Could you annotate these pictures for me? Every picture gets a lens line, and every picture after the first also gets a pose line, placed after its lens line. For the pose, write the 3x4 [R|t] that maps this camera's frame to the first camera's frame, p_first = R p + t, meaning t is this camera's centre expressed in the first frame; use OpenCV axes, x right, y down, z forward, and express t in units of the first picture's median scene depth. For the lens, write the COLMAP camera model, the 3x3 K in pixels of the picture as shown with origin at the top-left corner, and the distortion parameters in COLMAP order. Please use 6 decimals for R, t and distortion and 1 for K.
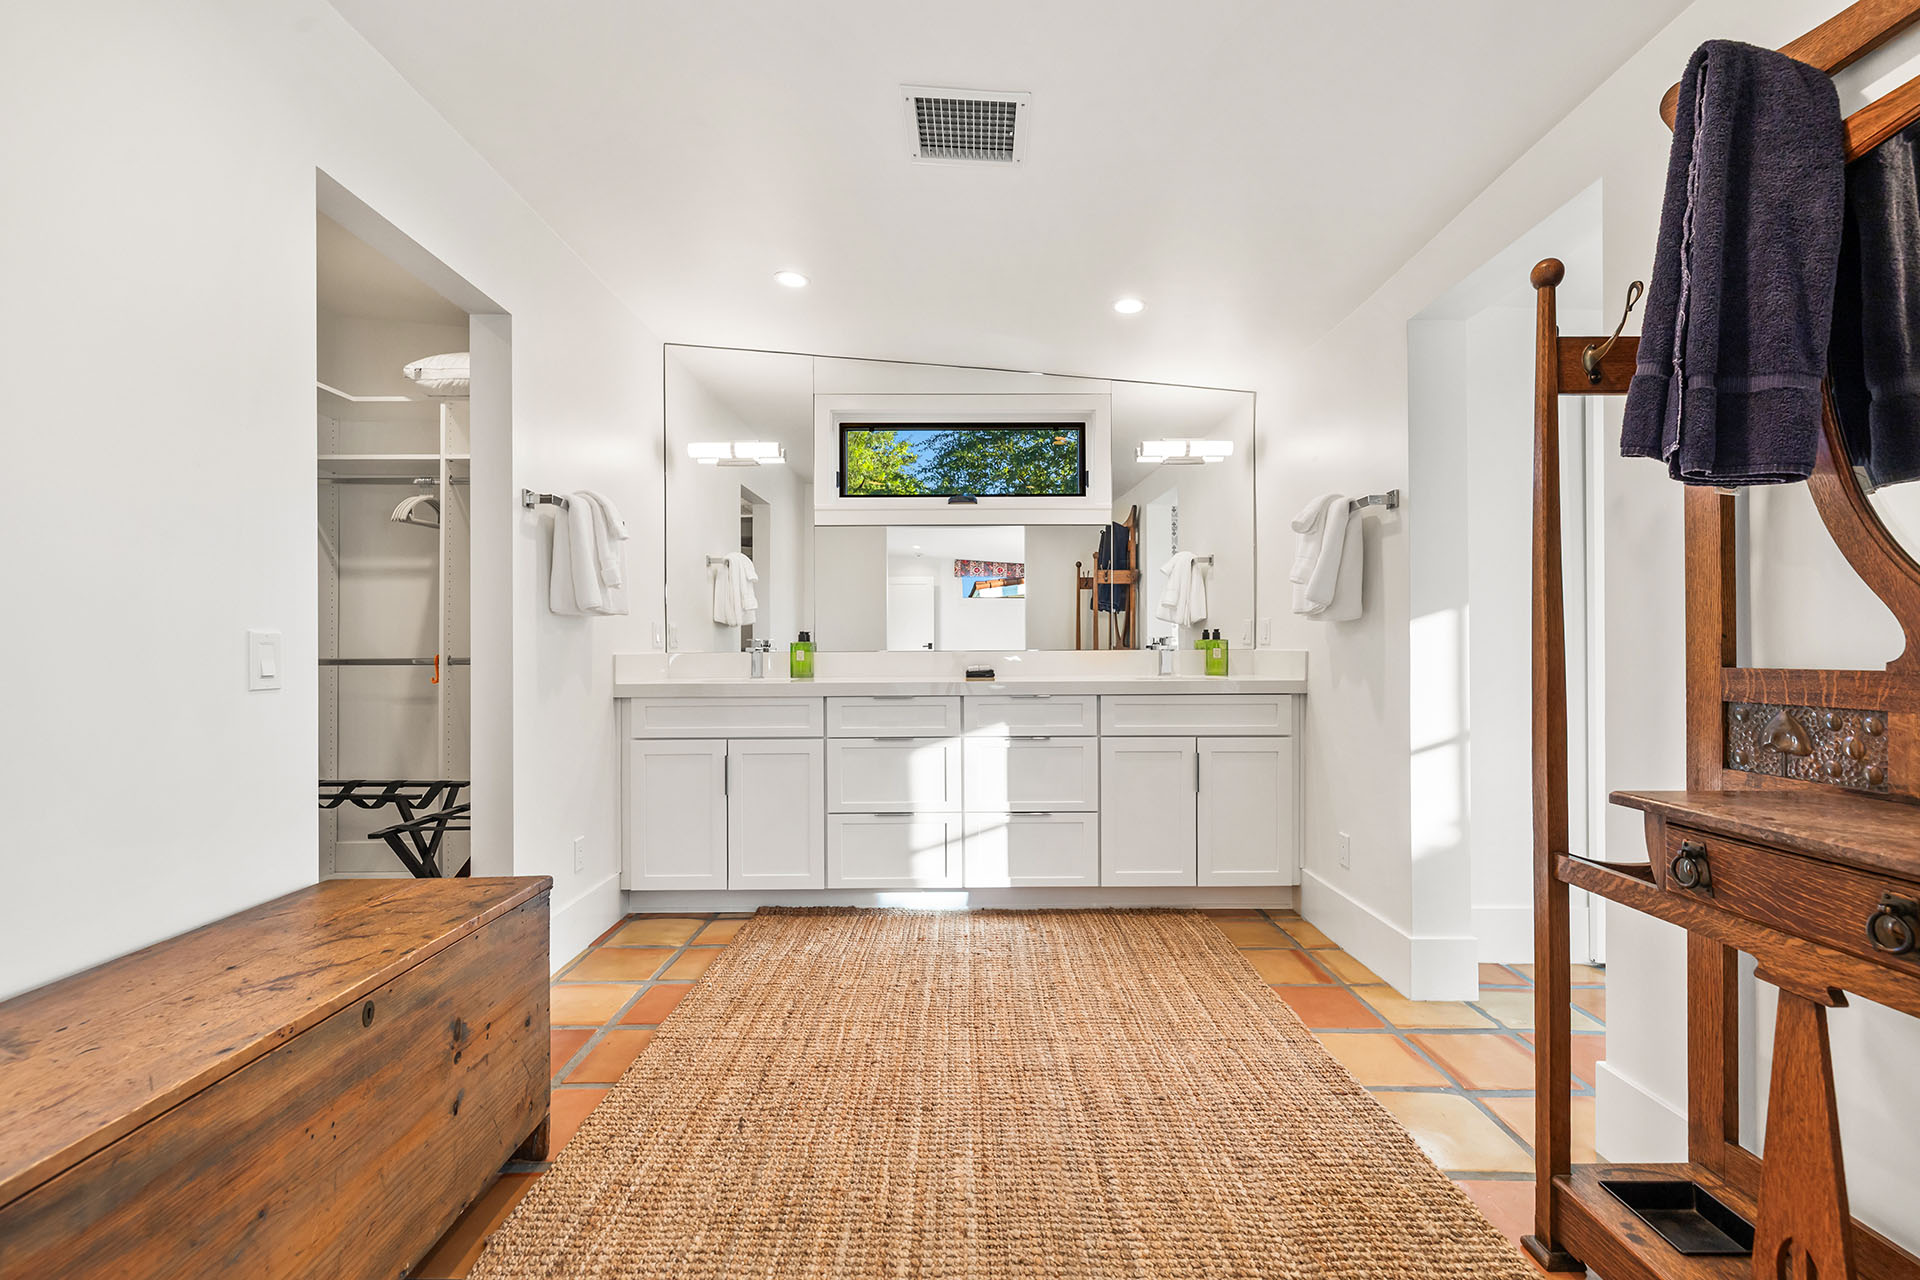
lens RADIAL K [[814.8, 0, 979.7], [0, 814.8, 643.8], [0, 0, 1]] dist [0.001014, 0.000146]
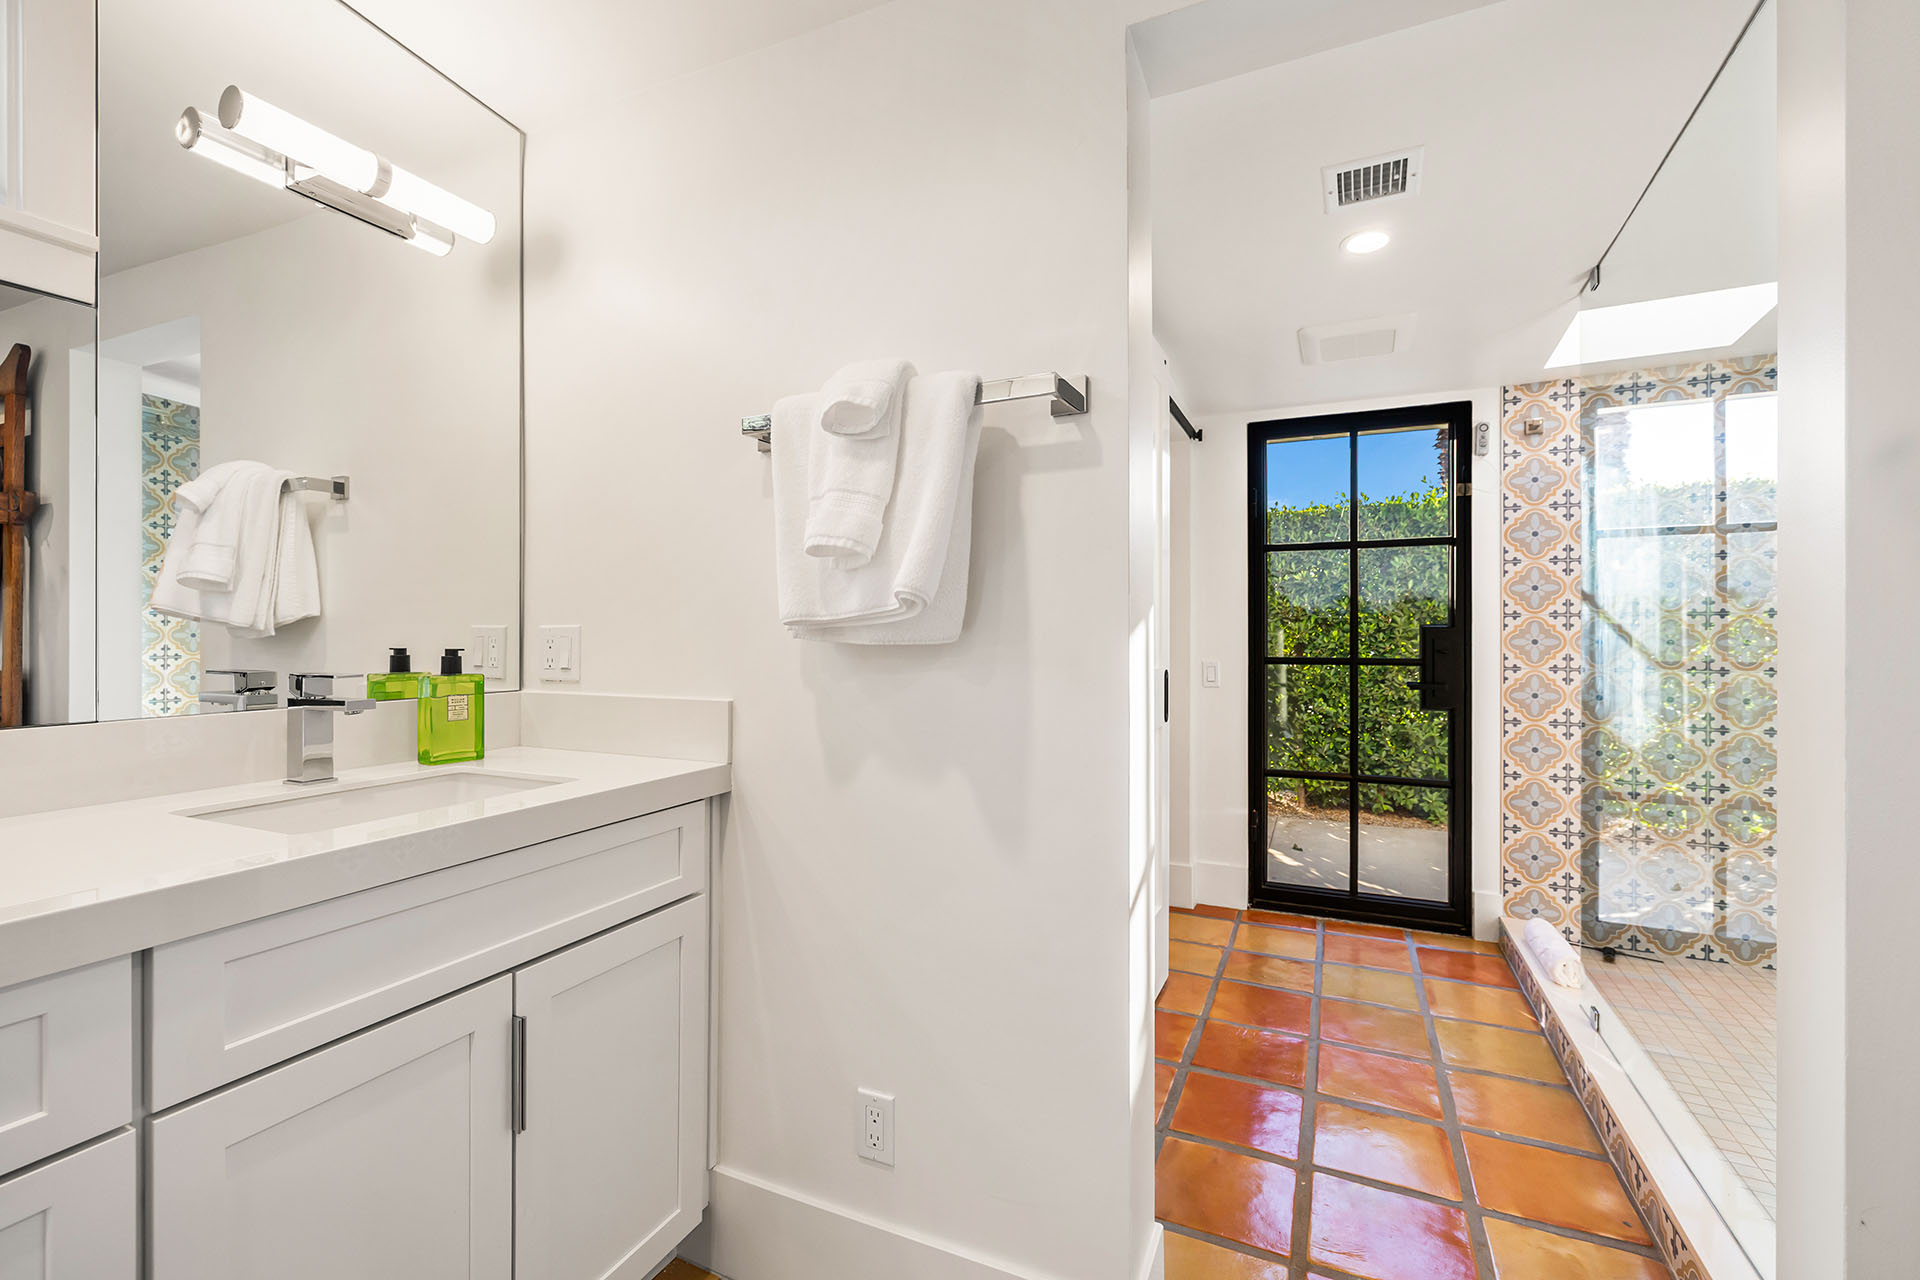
lens RADIAL K [[814.8, 0, 944.0], [0, 814.8, 629.6], [0, 0, 1]] dist [0.001014, 0.000146]
pose [[0.444781, 0.010400, 0.895579, 0.039326], [-0.003140, 0.999945, -0.010053, -0.028708], [-0.895634, 0.001660, 0.444789, 0.706641]]
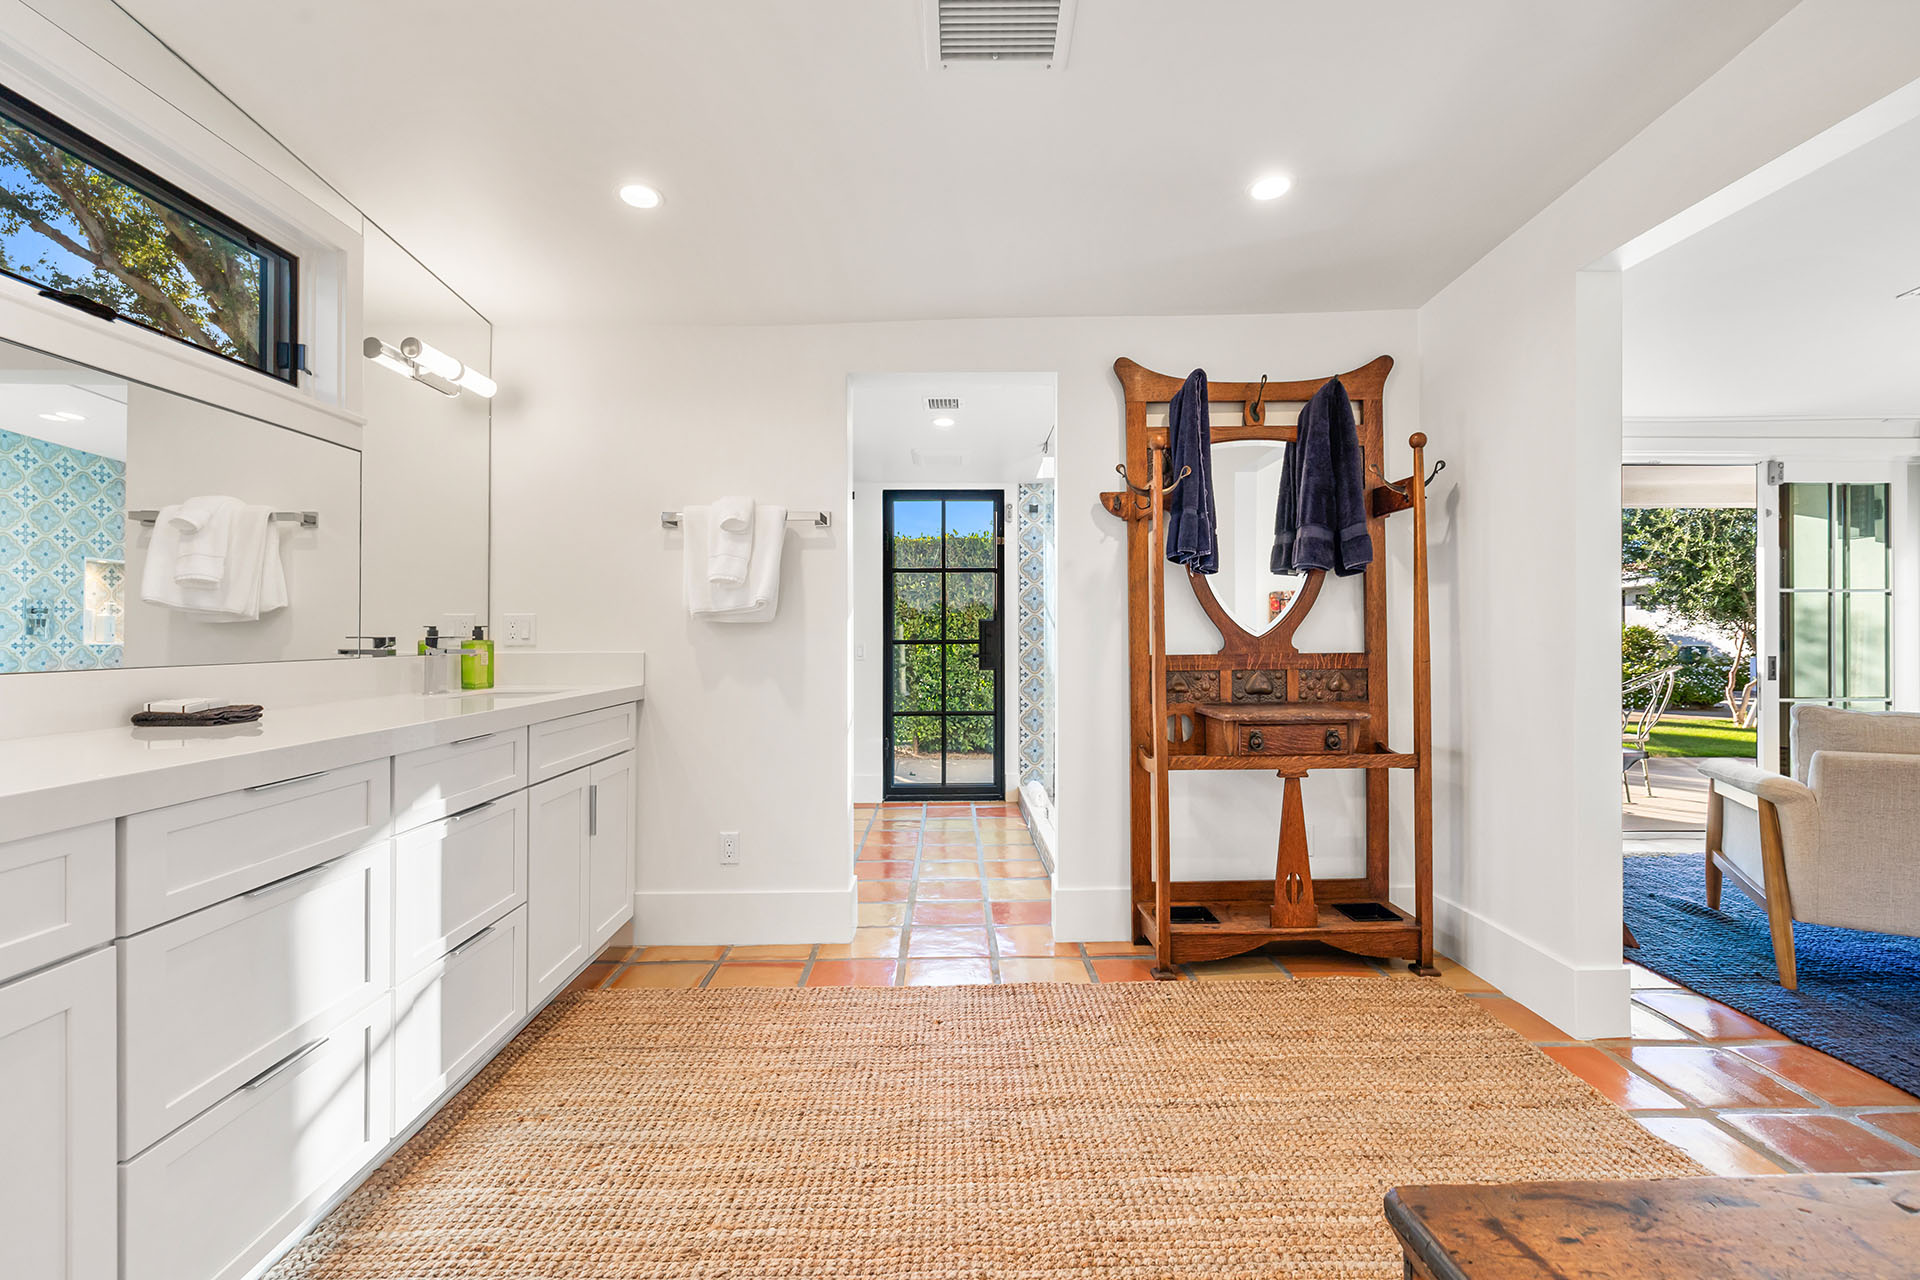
lens RADIAL K [[814.8, 0, 944.1], [0, 814.8, 630.3], [0, 0, 1]] dist [0.001014, 0.000146]
pose [[0.014918, 0.009475, 0.999844, -0.529426], [0.001921, 0.999953, -0.009504, -0.006785], [-0.999887, 0.002063, 0.014899, 0.672178]]
